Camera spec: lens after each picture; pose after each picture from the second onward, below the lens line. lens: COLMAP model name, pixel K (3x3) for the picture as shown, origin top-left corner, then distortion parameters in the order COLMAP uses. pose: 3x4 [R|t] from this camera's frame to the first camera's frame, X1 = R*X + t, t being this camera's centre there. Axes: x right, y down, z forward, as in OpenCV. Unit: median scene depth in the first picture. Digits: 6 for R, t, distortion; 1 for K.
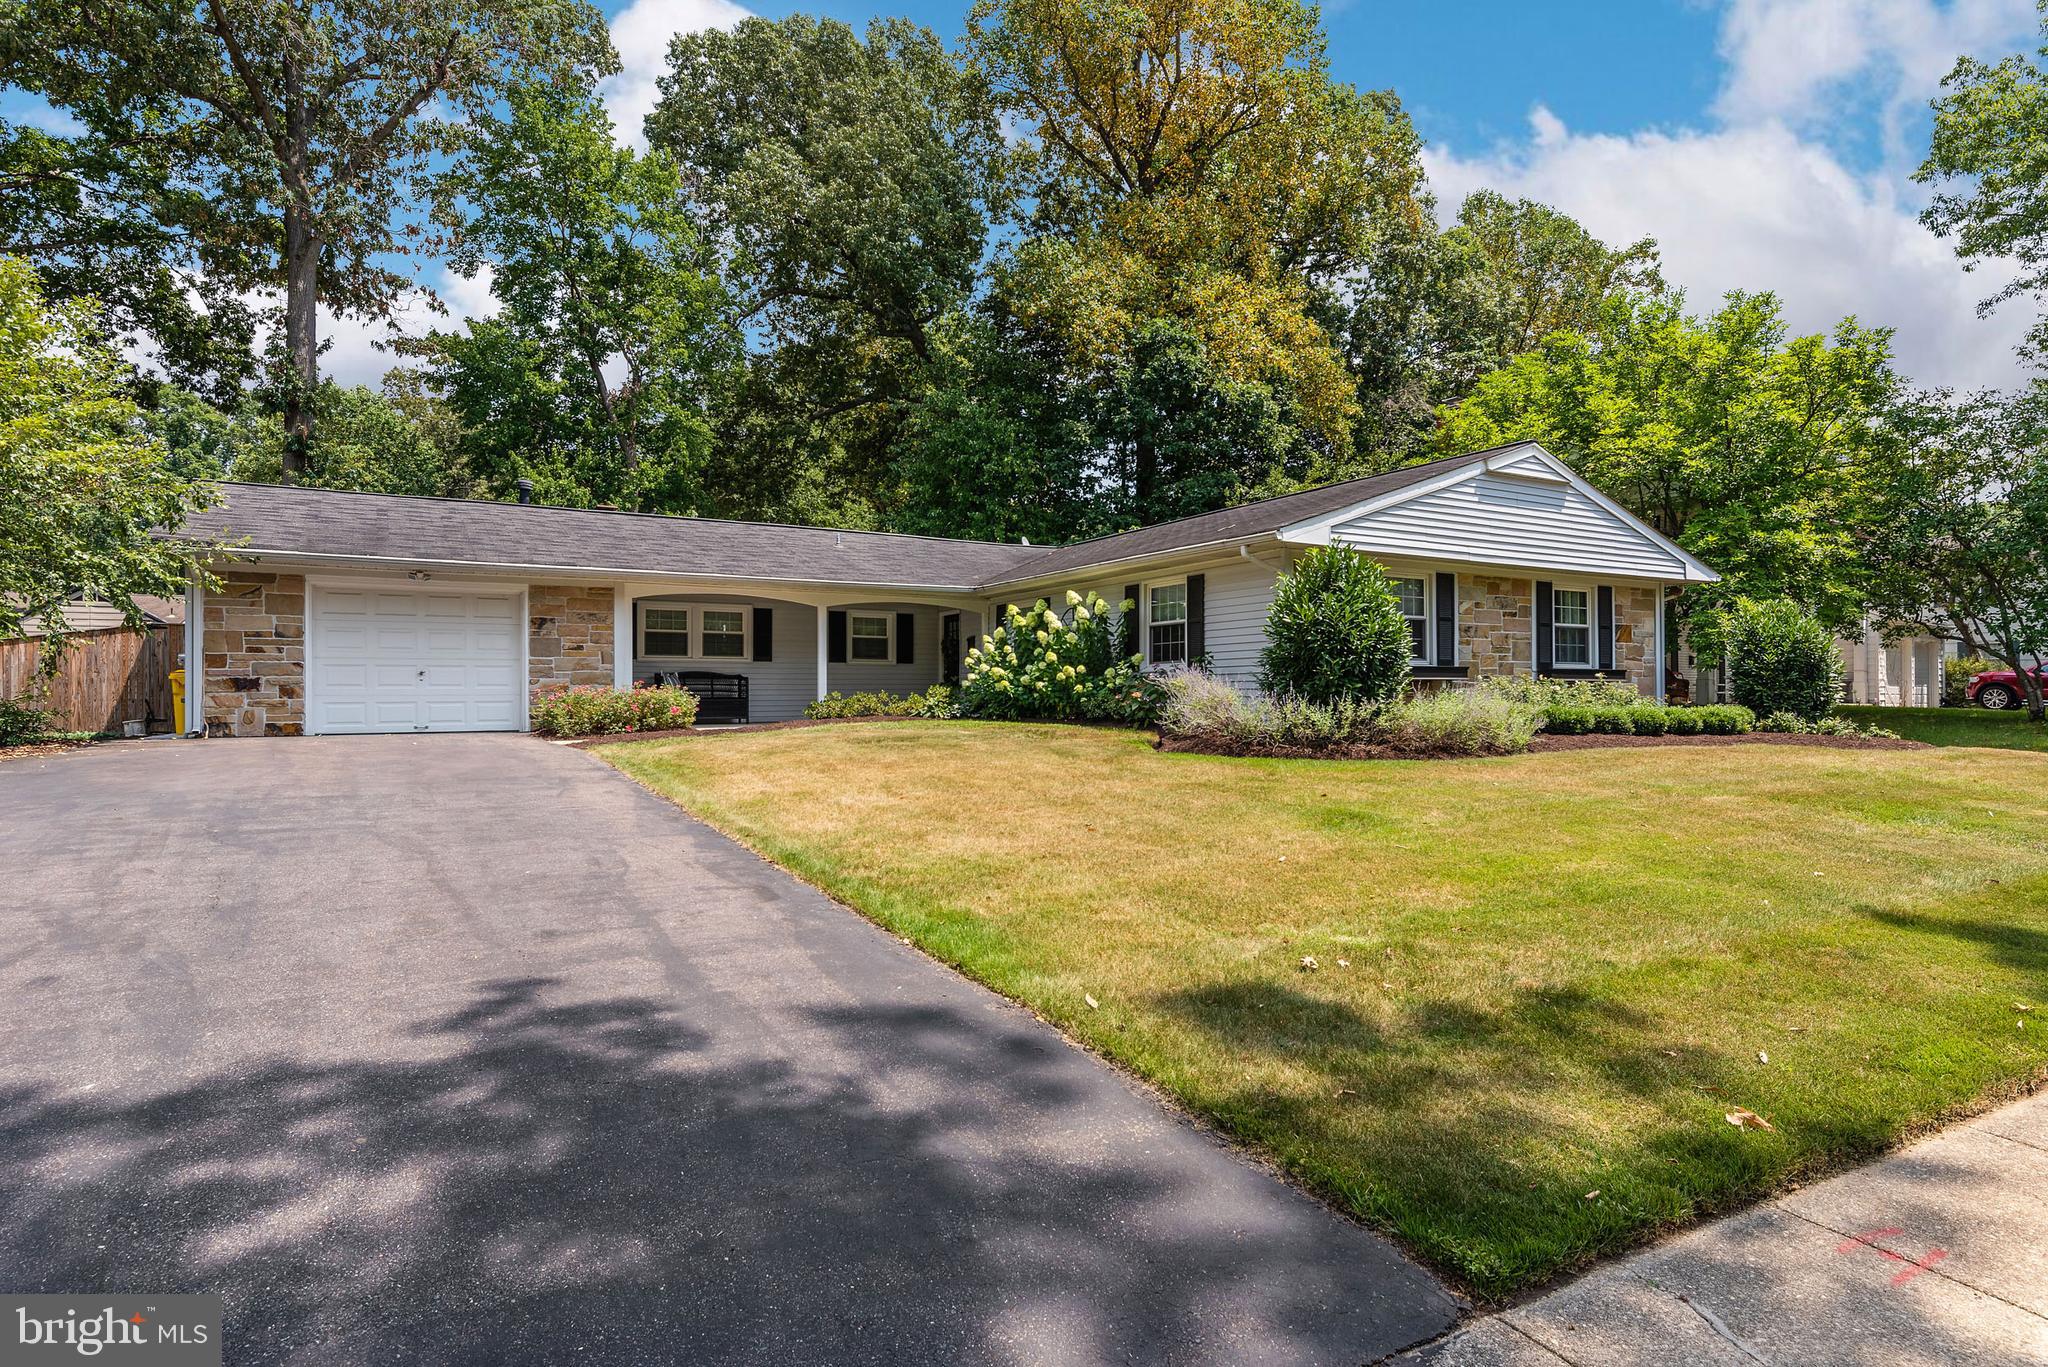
lens RADIAL K [[1114.5, 0, 1024.8], [0, 1114.5, 702.3], [0, 0, 1]] dist [-0.002461, -0.000610]
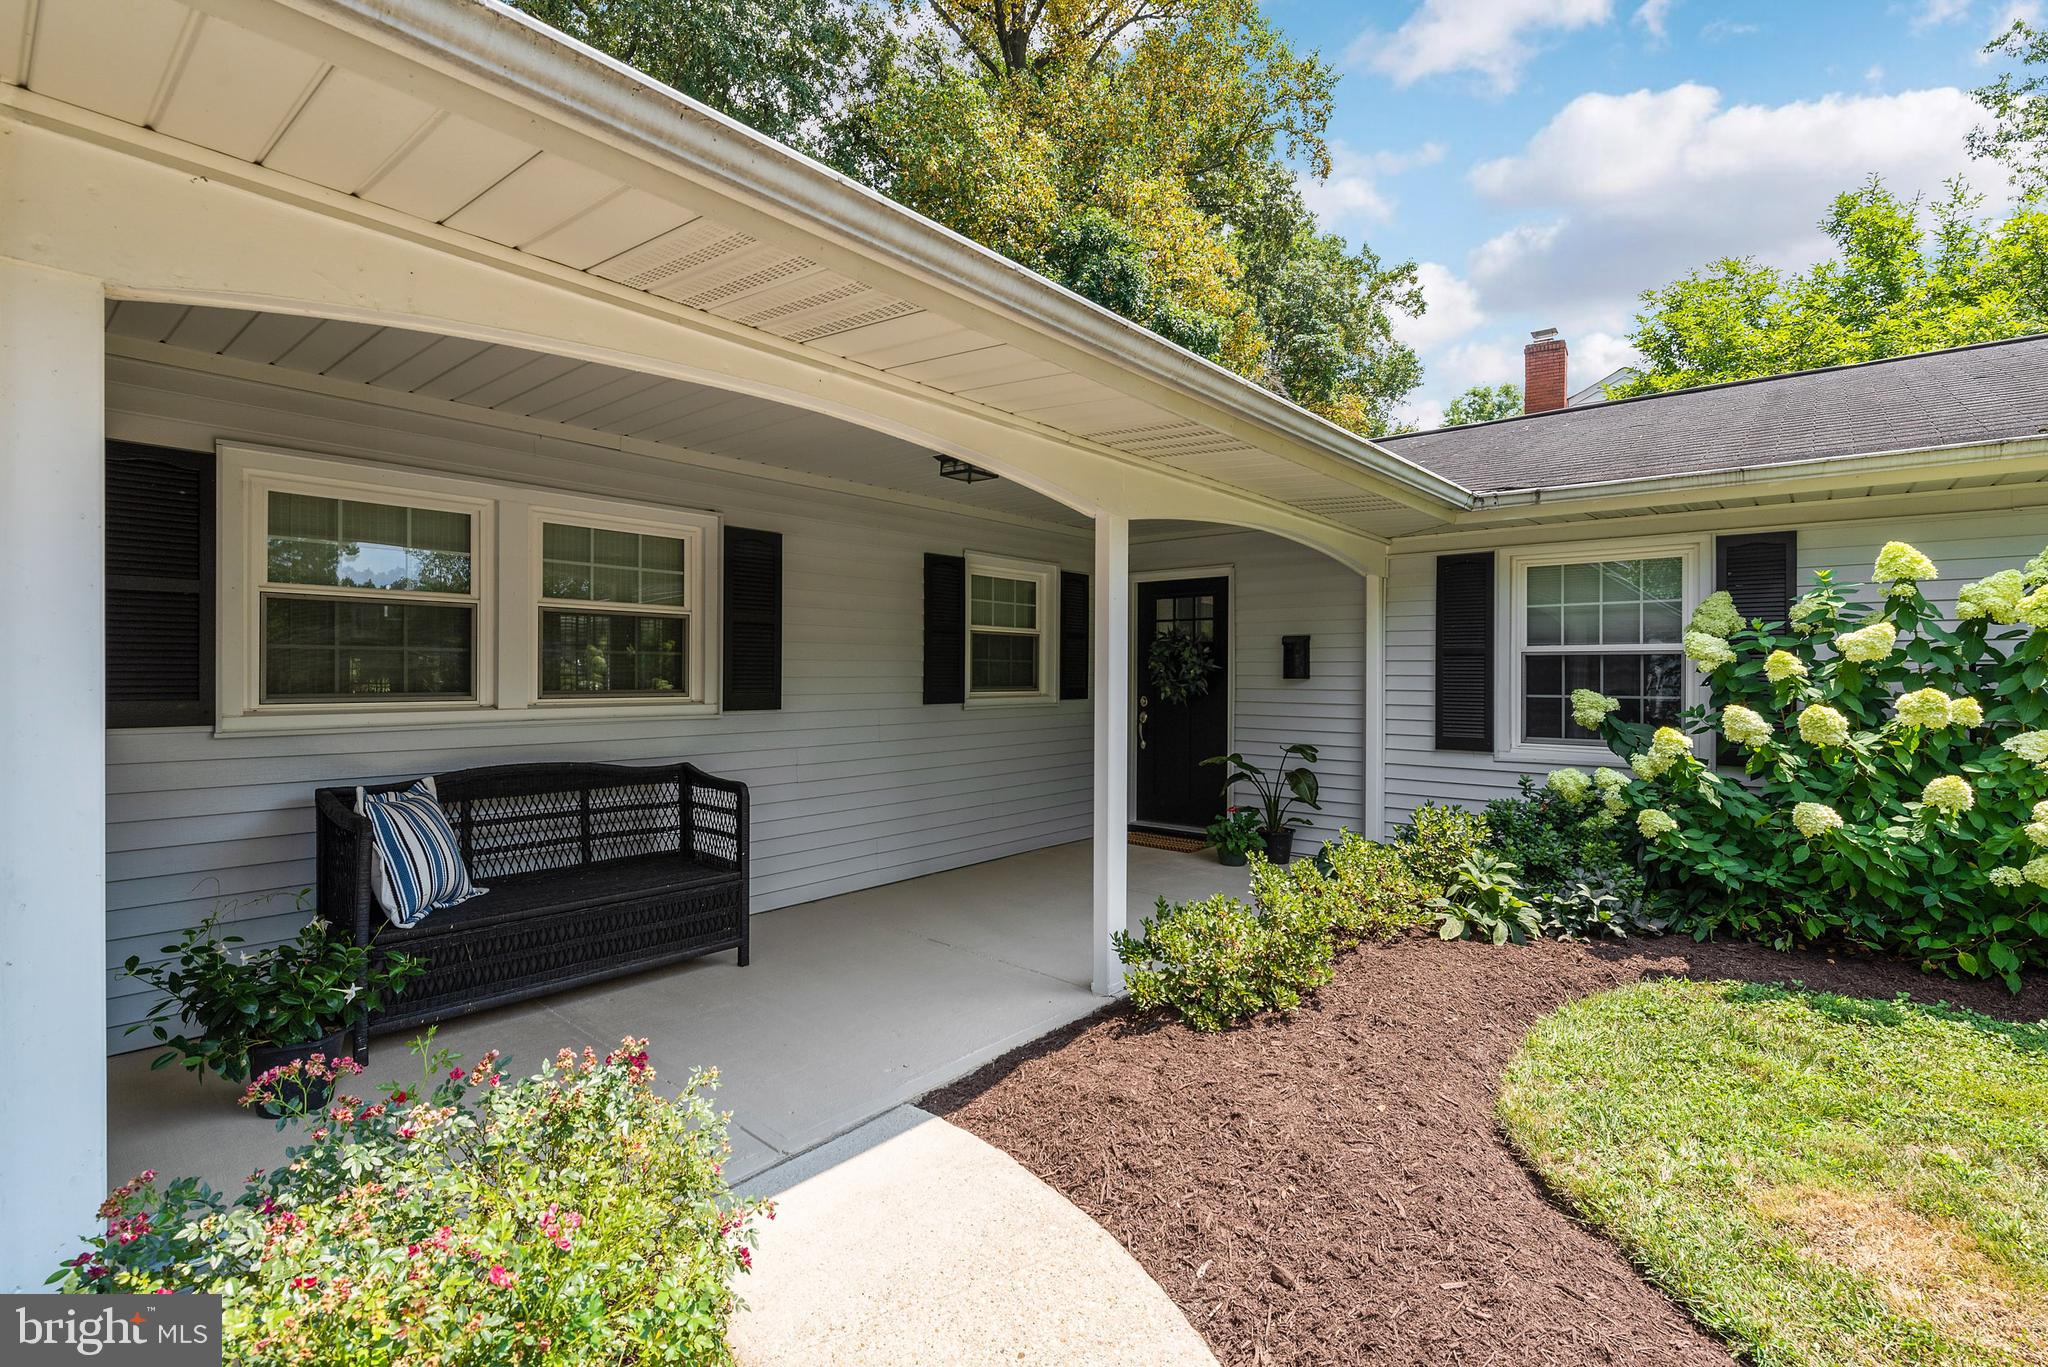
lens RADIAL K [[945.6, 0, 1029.5], [0, 945.6, 667.5], [0, 0, 1]] dist [-0.002938, 0.001091]
pose [[0.940865, 0.008340, 0.338678, -0.324651], [-0.006244, 0.999954, -0.007276, -0.060480], [-0.338723, 0.004731, 0.940874, 0.960505]]
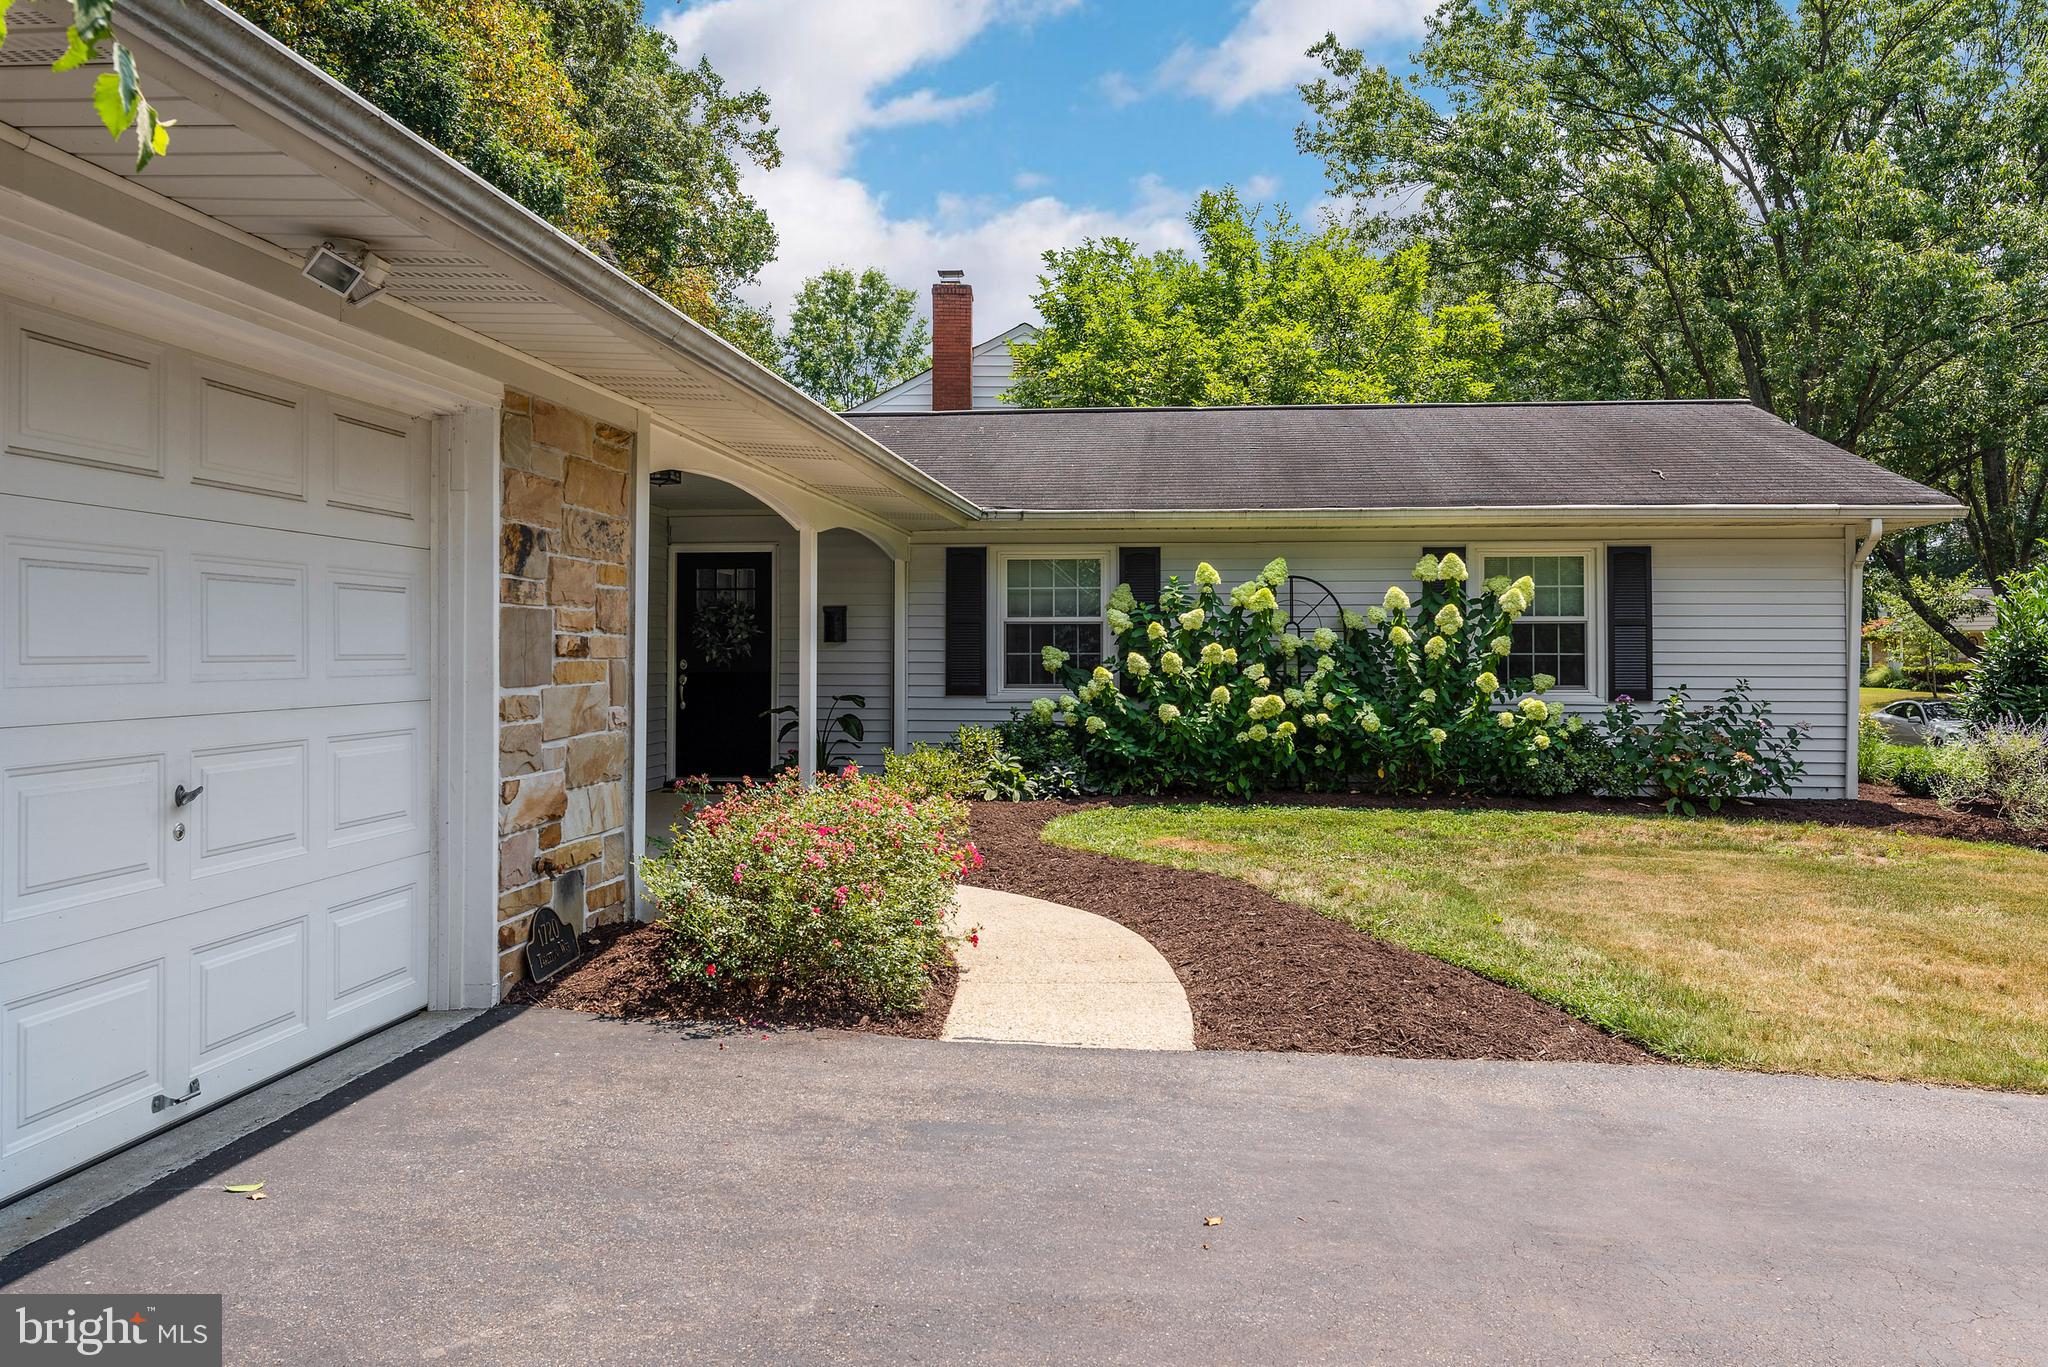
lens RADIAL K [[1485.3, 0, 1022.9], [0, 1485.3, 678.1], [0, 0, 1]] dist [0.040093, 0.001648]
pose [[0.596828, -0.007412, 0.802335, -0.662364], [-0.004387, 0.999912, 0.012501, -0.049813], [-0.802357, -0.010981, 0.596743, 0.753206]]
